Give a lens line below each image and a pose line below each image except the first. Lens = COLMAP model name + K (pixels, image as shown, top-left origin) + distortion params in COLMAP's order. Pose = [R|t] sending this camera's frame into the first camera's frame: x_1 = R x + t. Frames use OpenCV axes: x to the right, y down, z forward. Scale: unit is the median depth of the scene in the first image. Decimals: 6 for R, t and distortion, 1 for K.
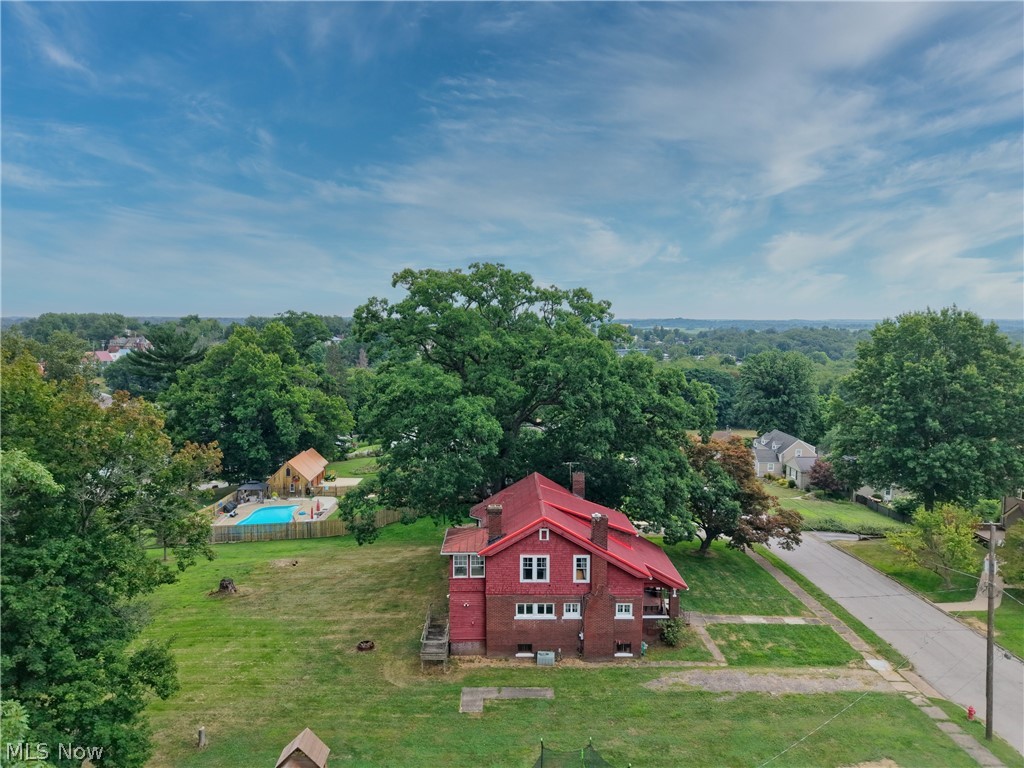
lens RADIAL K [[673.5, 0, 513.7], [0, 673.5, 377.0], [0, 0, 1]] dist [0.038472, -0.034947]
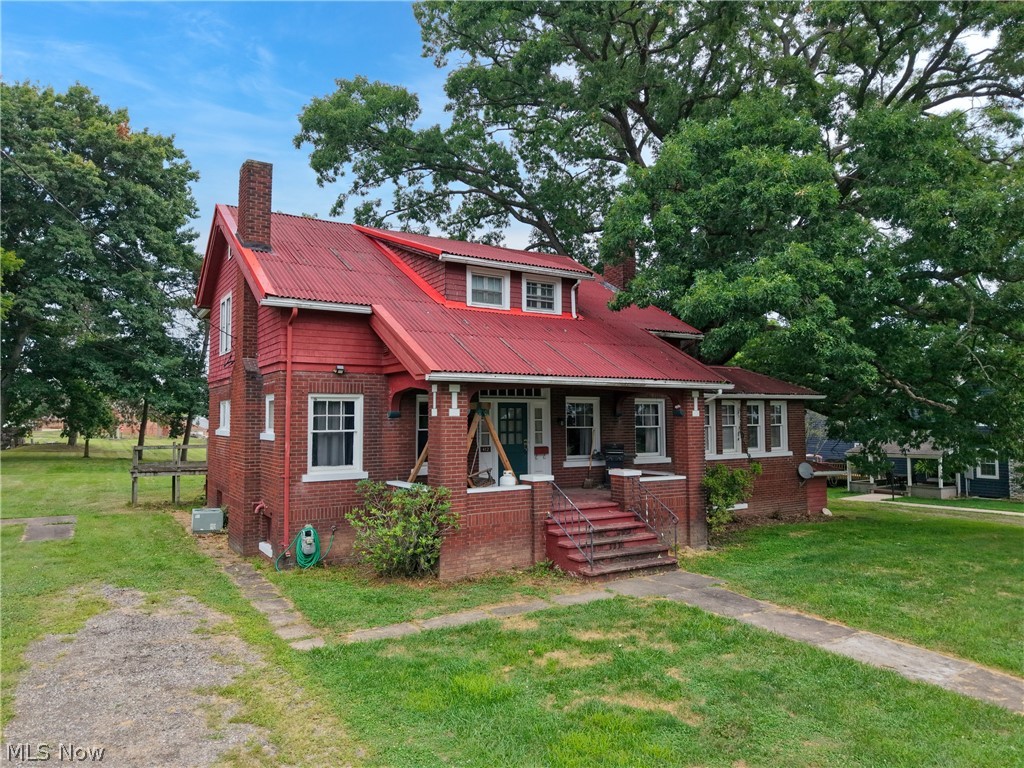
lens RADIAL K [[673.5, 0, 513.7], [0, 673.5, 377.0], [0, 0, 1]] dist [0.038472, -0.034947]
pose [[0.521204, -0.055471, -0.851628, 0.531196], [-0.065076, 0.992397, -0.104468, 0.354186], [0.850947, 0.109870, 0.513631, 0.928770]]
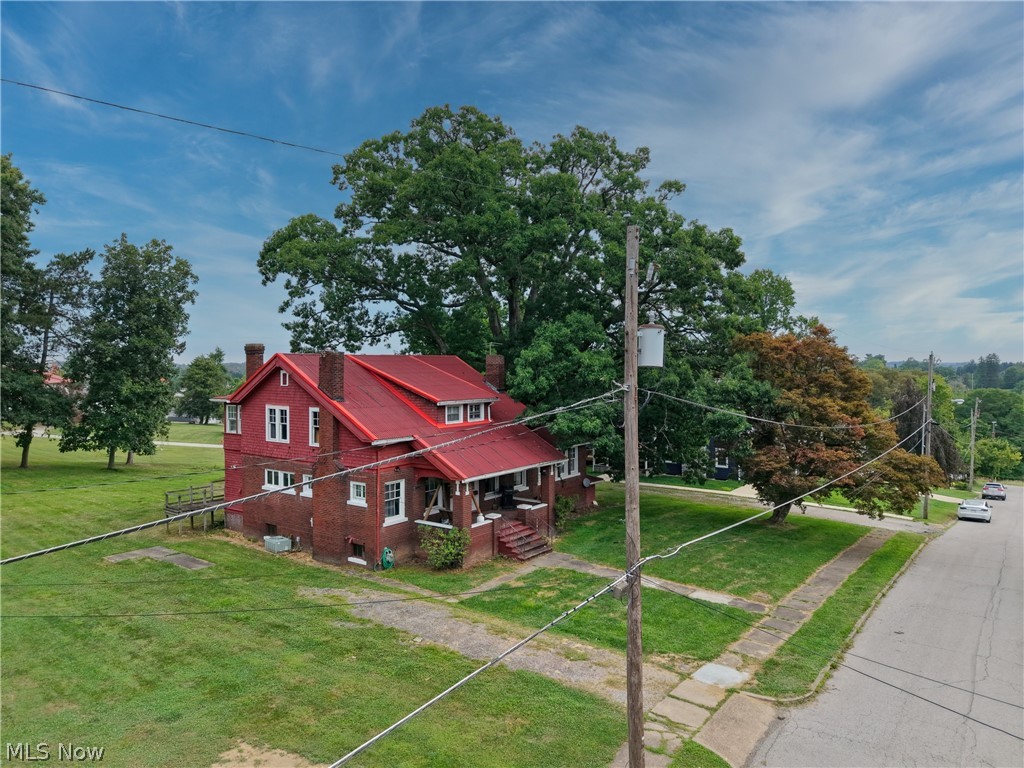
lens RADIAL K [[673.5, 0, 513.7], [0, 673.5, 377.0], [0, 0, 1]] dist [0.038472, -0.034947]
pose [[0.796004, 0.006089, -0.605260, 0.699119], [-0.046776, 0.997578, -0.051482, 0.256959], [0.603481, 0.069291, 0.794361, 0.550911]]
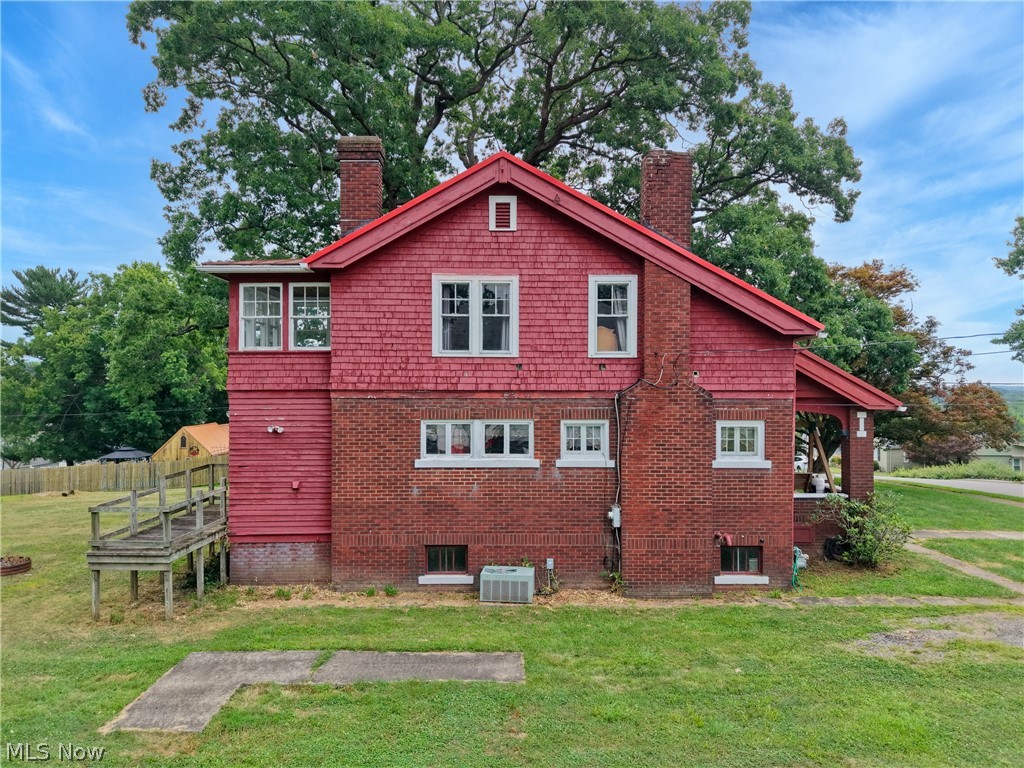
lens RADIAL K [[673.5, 0, 513.7], [0, 673.5, 377.0], [0, 0, 1]] dist [0.038472, -0.034947]
pose [[0.999999, -0.000136, -0.001051, 0.050635], [0.000034, 0.995339, -0.096443, 0.345871], [0.001059, 0.096443, 0.995338, 0.663165]]
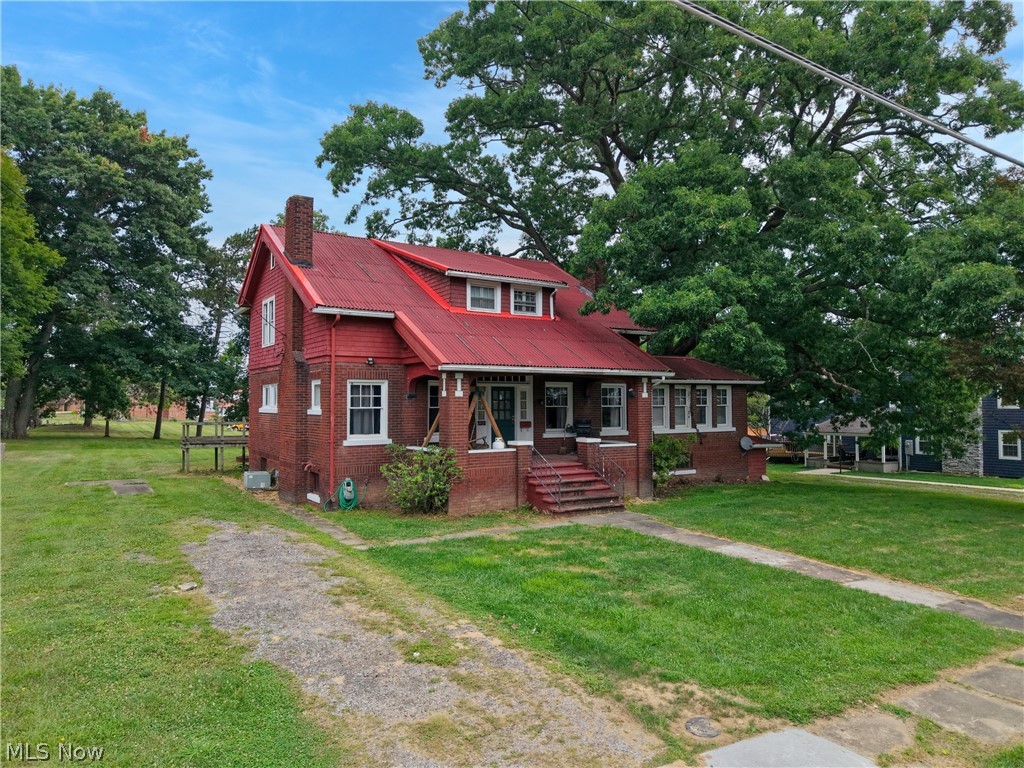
lens RADIAL K [[673.5, 0, 513.7], [0, 673.5, 377.0], [0, 0, 1]] dist [0.038472, -0.034947]
pose [[0.529803, -0.034329, -0.847426, 0.623776], [-0.066533, 0.994419, -0.081880, 0.361357], [0.845507, 0.099762, 0.524562, 0.875536]]
